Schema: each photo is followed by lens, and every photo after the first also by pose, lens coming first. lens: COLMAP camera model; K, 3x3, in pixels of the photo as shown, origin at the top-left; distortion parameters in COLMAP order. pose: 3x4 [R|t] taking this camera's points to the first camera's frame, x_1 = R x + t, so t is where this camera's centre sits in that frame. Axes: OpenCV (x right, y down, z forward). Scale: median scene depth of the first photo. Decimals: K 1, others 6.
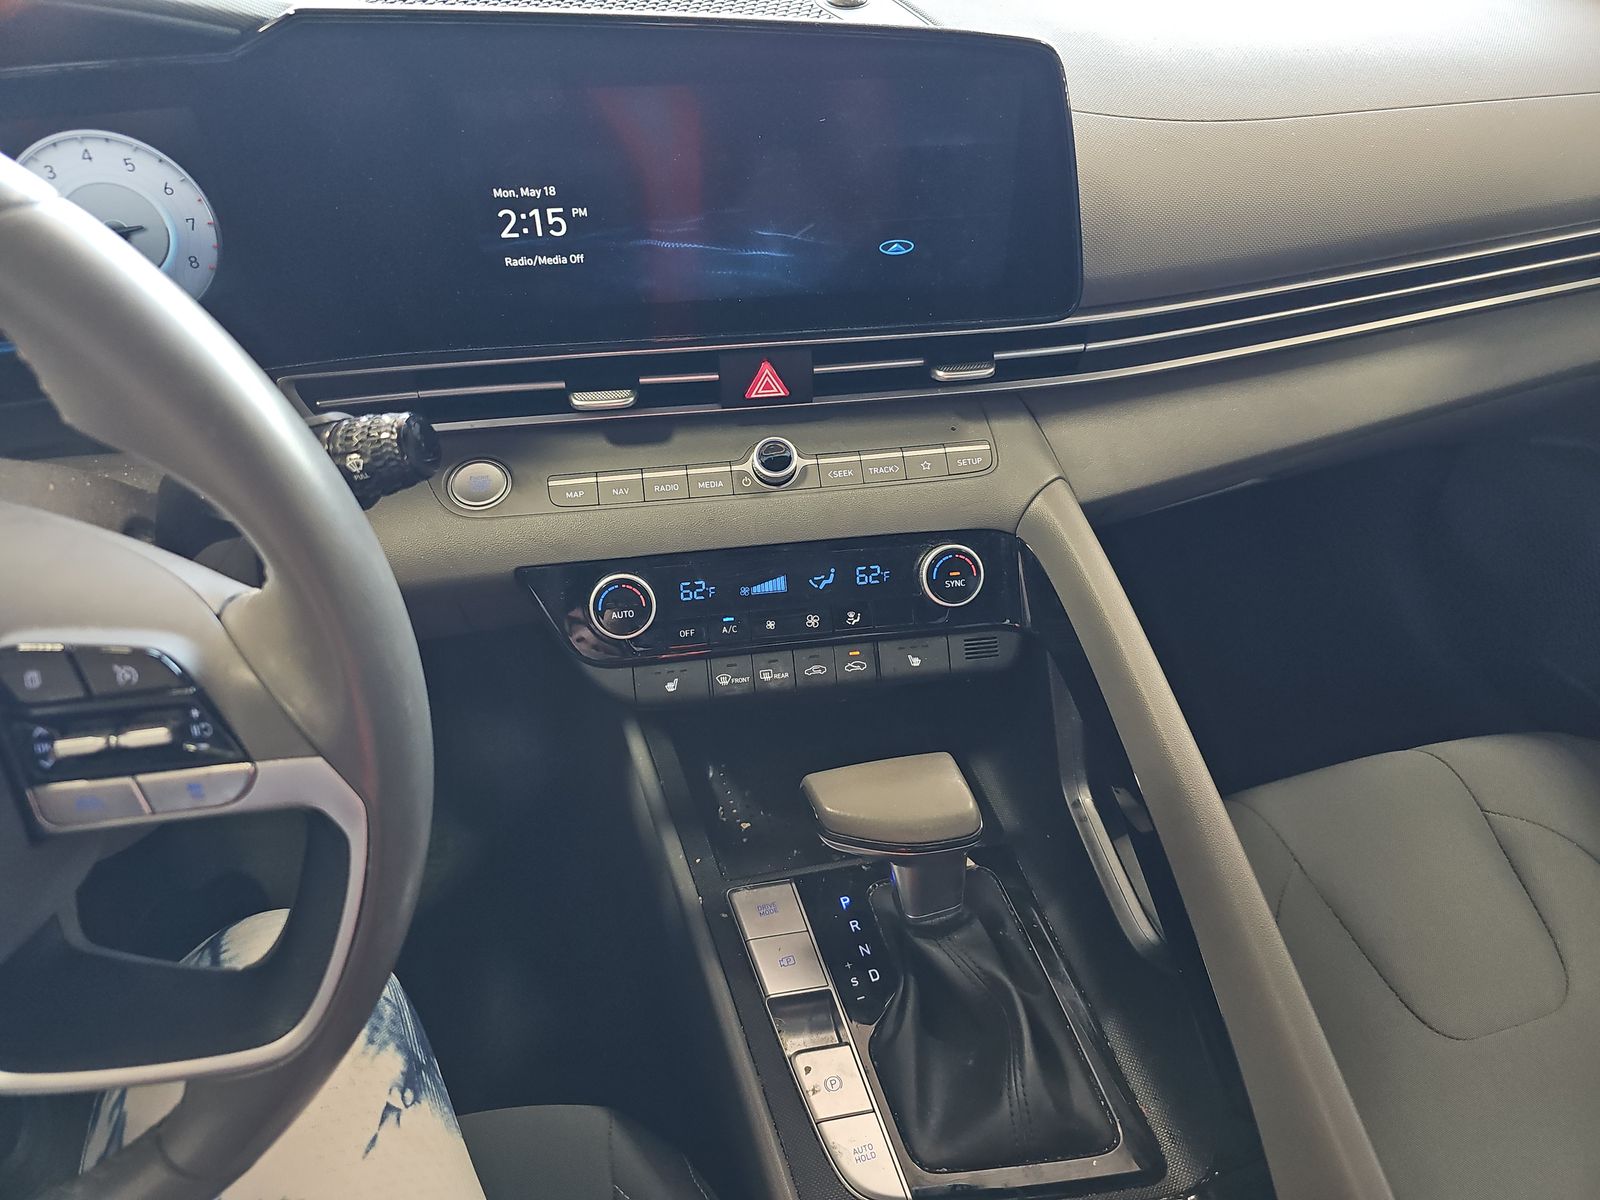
lens RADIAL K [[1052.2, 0, 800.0], [0, 1052.2, 600.0], [0, 0, 1]] dist [0.052918, -0.055237]
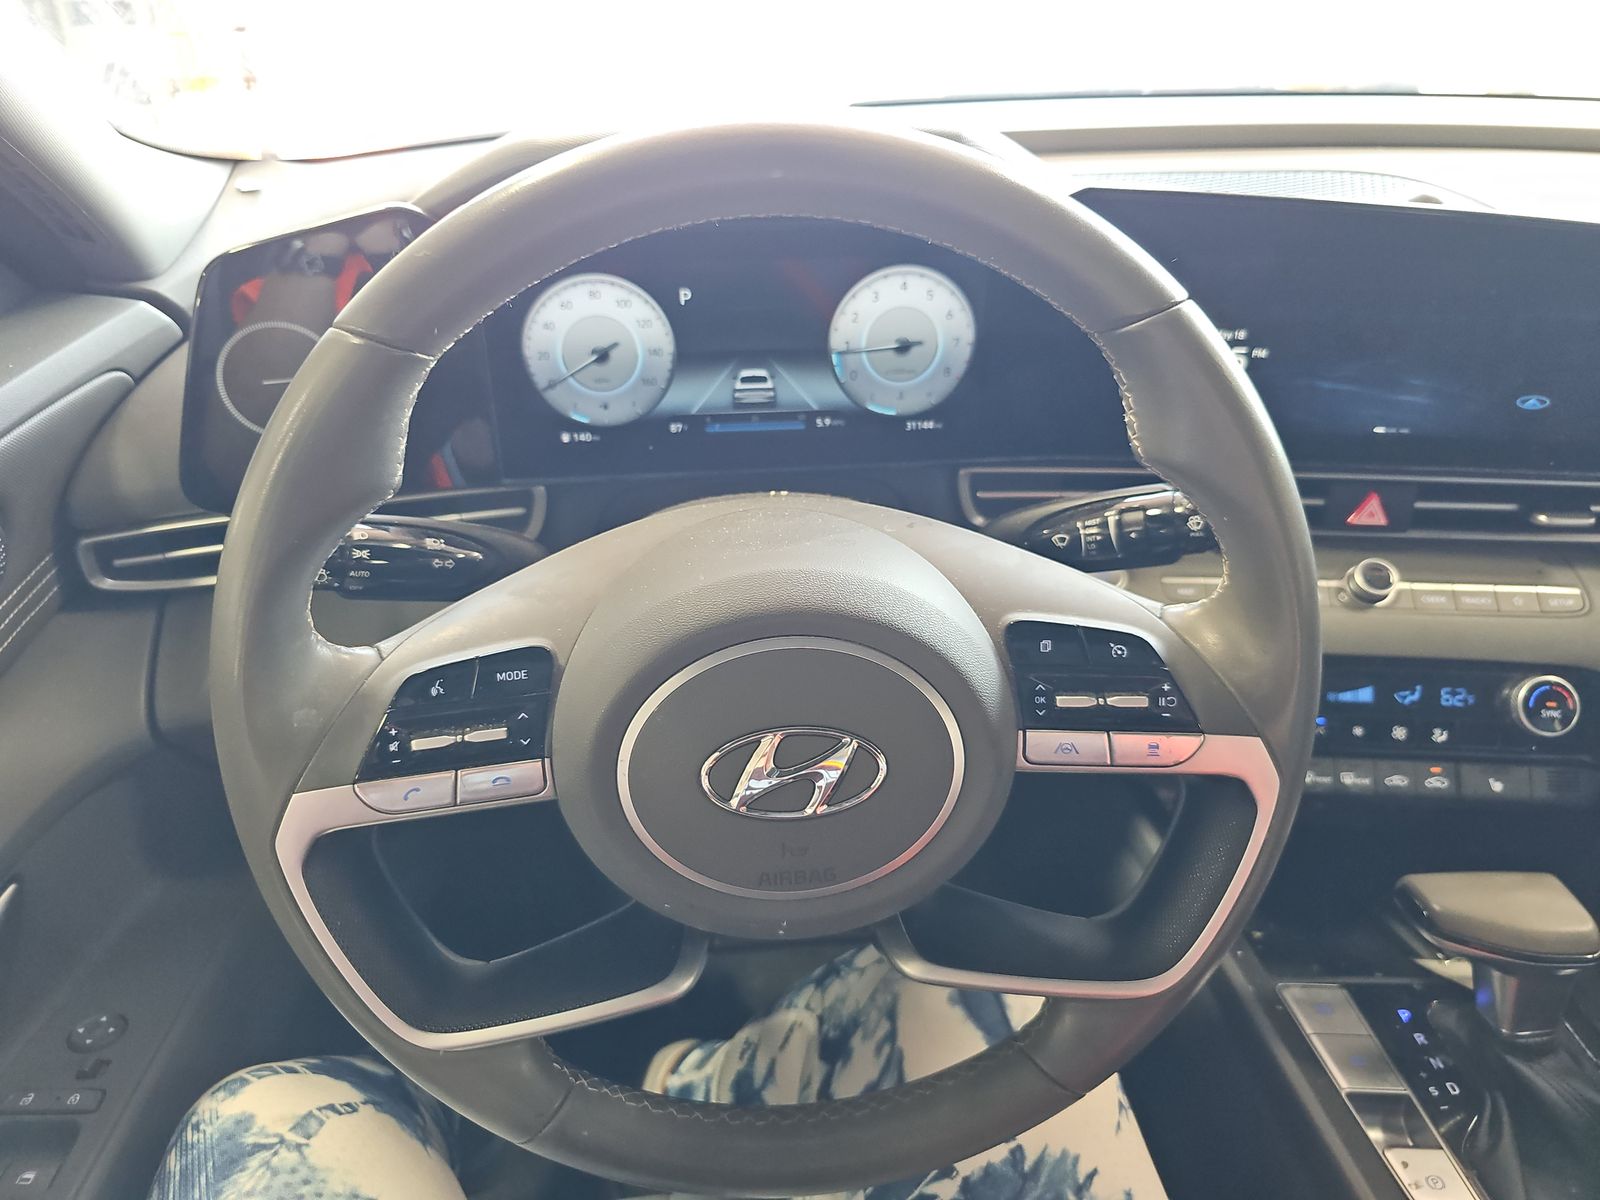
lens RADIAL K [[1052.2, 0, 800.0], [0, 1052.2, 600.0], [0, 0, 1]] dist [0.052918, -0.055237]
pose [[0.979266, 0.106606, -0.172259, -0.414964], [-0.132949, 0.979793, -0.149431, 0.131462], [0.152848, 0.169235, 0.973651, -0.165938]]
